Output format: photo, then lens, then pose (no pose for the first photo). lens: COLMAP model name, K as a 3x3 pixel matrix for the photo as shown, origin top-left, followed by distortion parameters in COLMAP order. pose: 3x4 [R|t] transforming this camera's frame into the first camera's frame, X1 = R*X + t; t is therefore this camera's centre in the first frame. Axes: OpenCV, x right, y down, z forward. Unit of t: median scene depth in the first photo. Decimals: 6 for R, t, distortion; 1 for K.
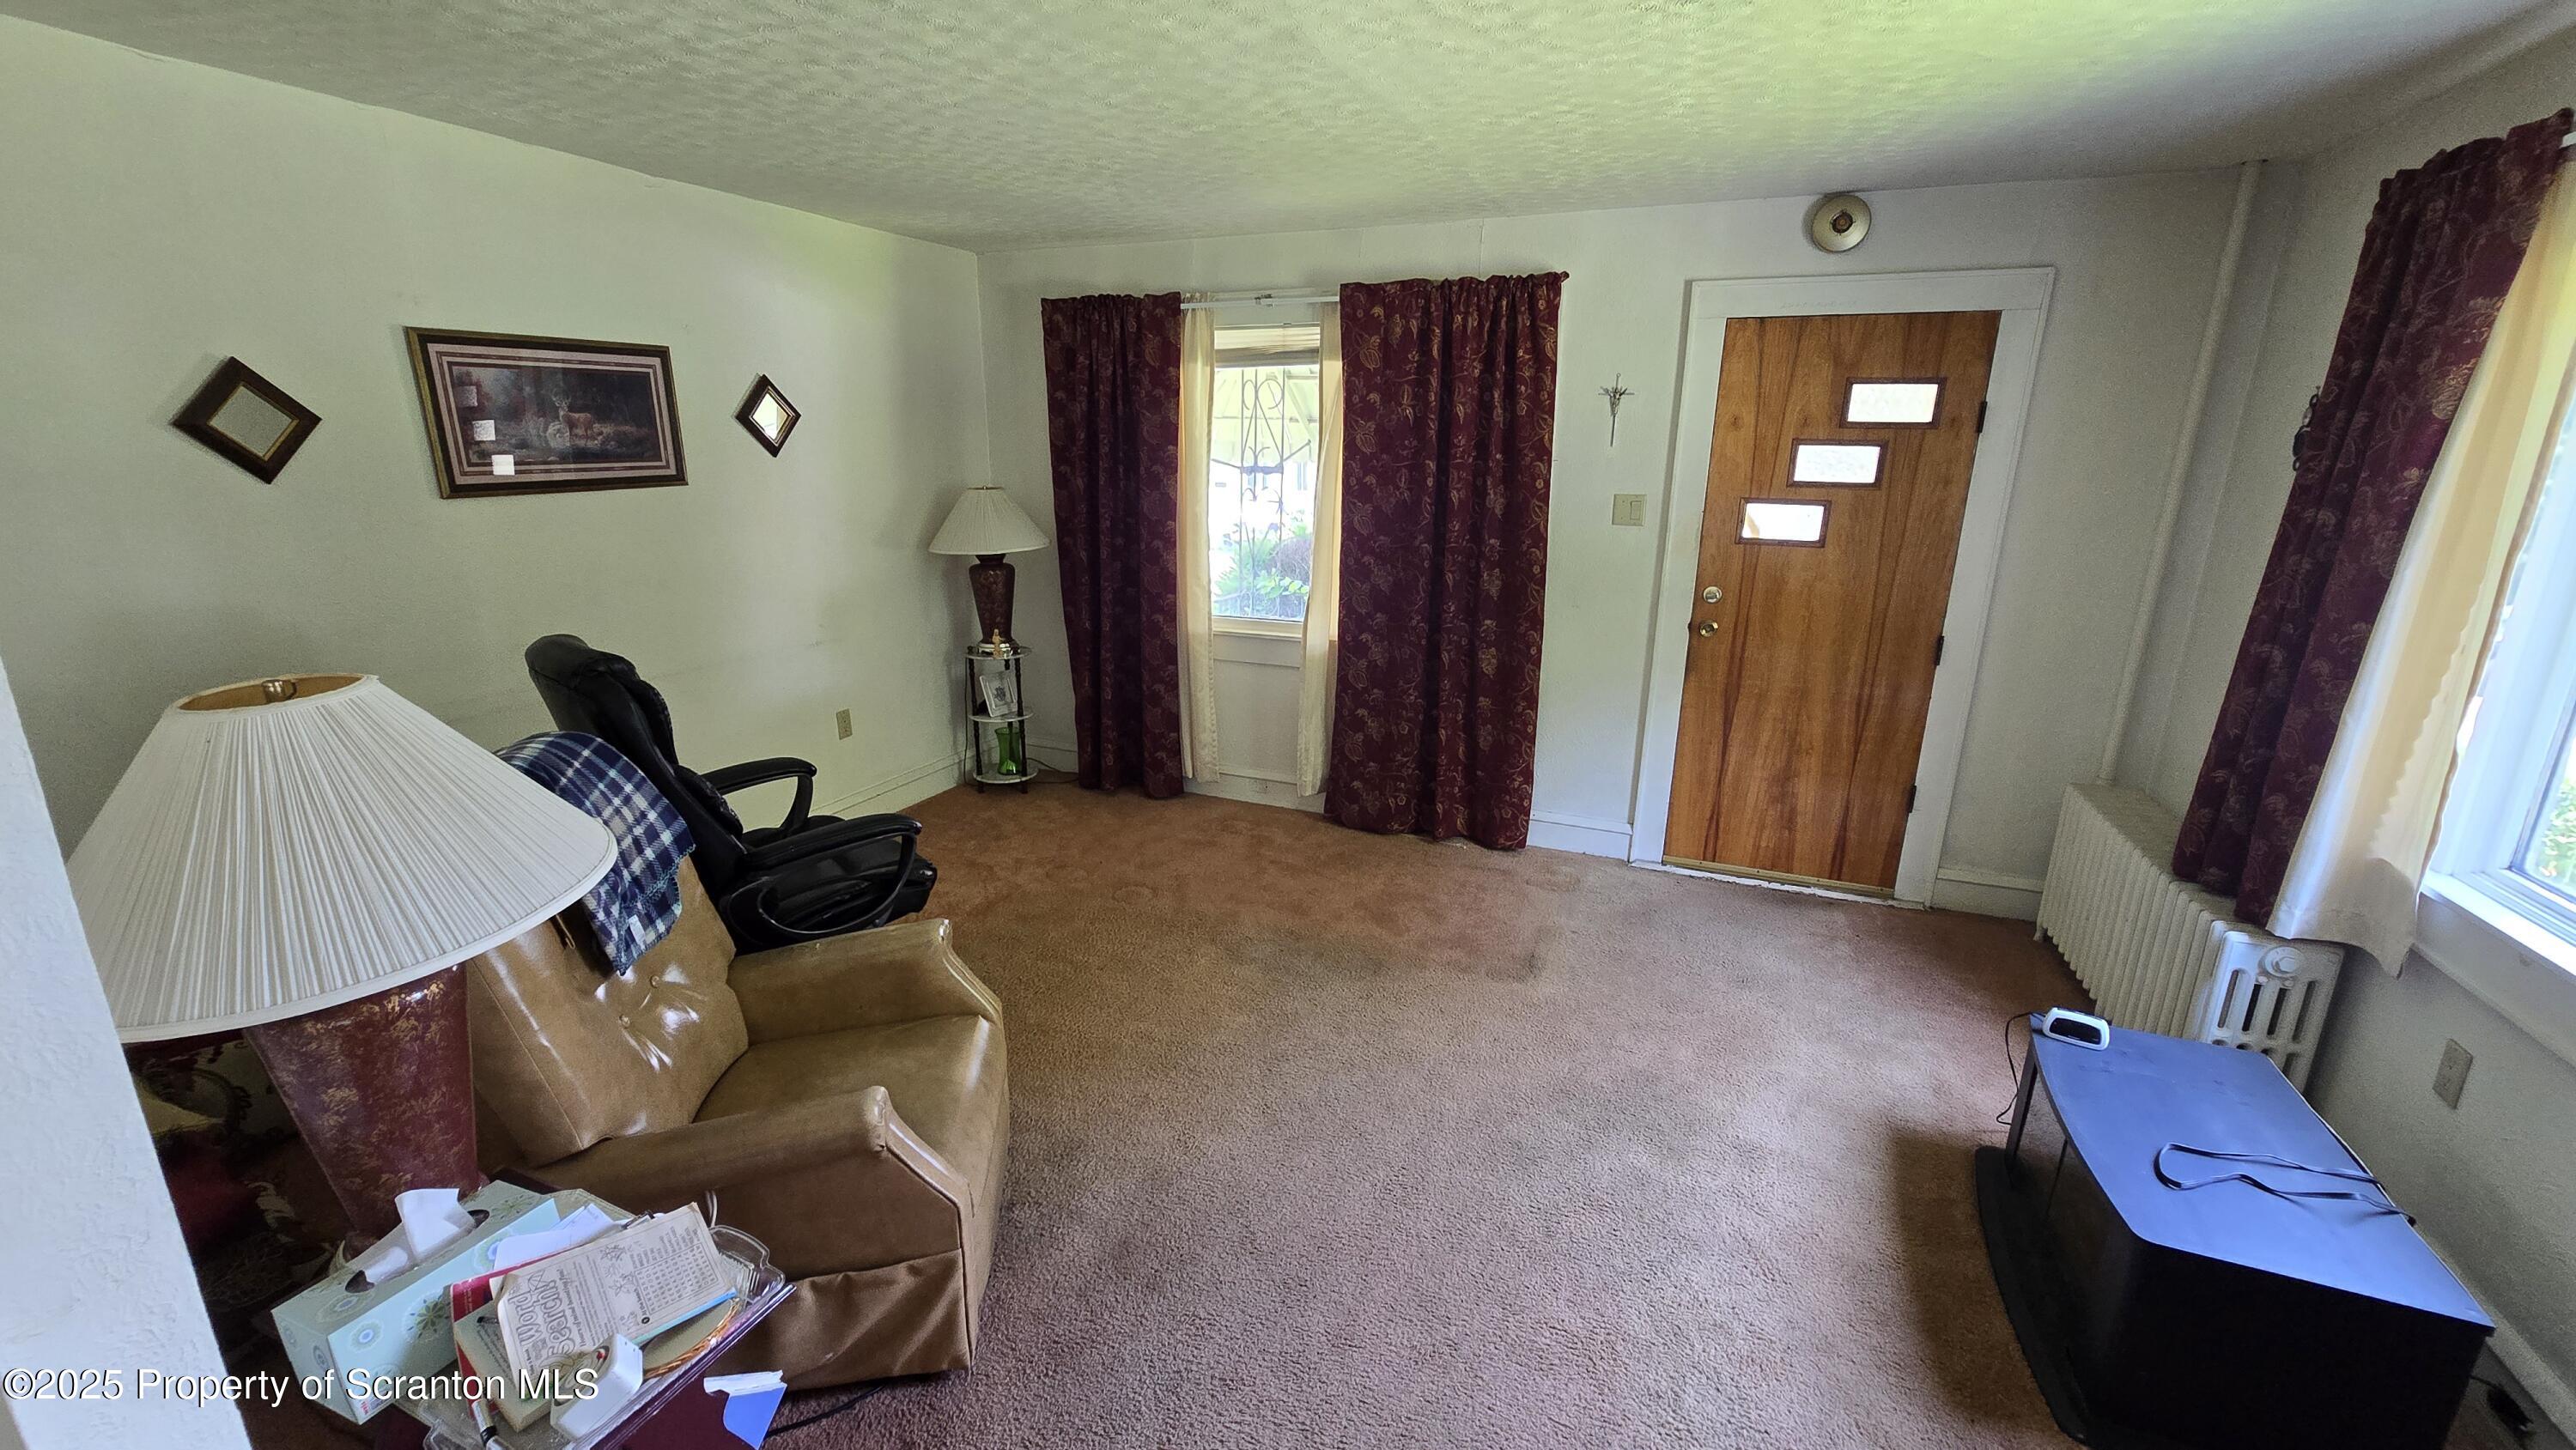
lens RADIAL K [[1053.5, 0, 1274.2], [0, 1053.5, 735.9], [0, 0, 1]] dist [-0.002985, 0.000893]
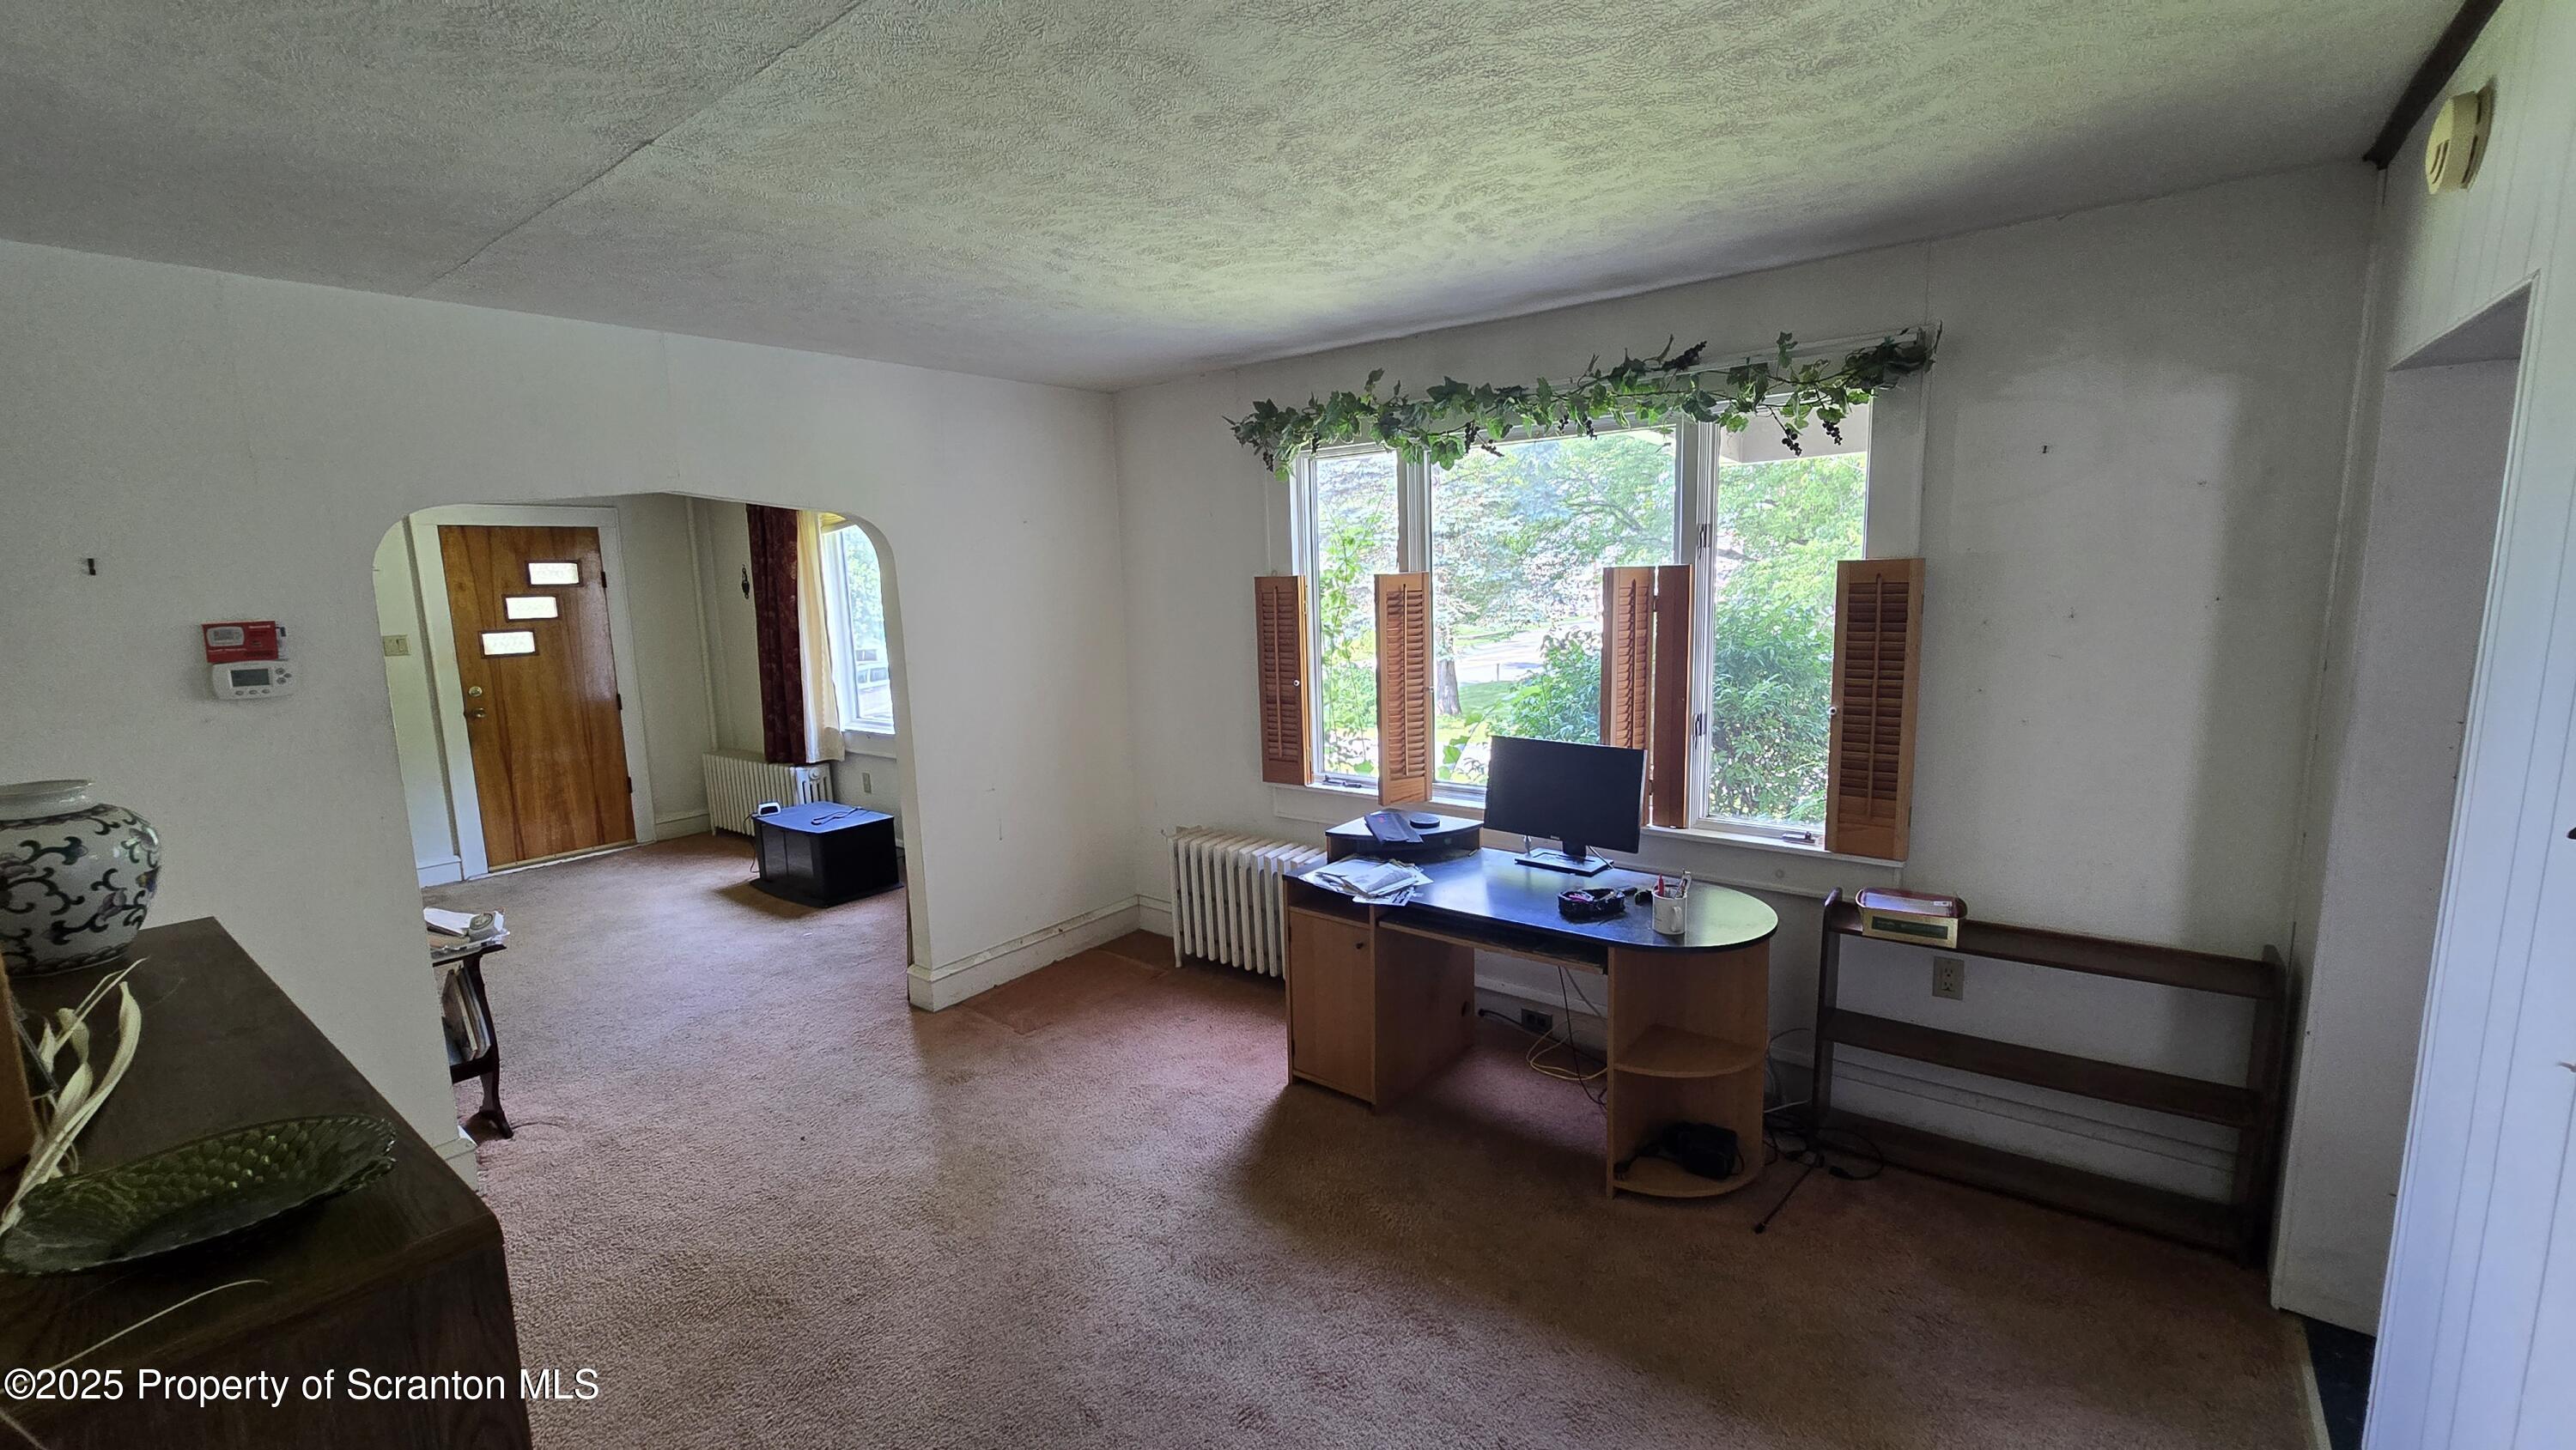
lens RADIAL K [[1053.5, 0, 1285.3], [0, 1053.5, 734.2], [0, 0, 1]] dist [-0.002985, 0.000893]
pose [[0.264335, -0.167633, 0.949751, -0.840171], [0.292479, 0.952335, 0.086686, 0.157413], [-0.919012, 0.254868, 0.300764, -0.627281]]
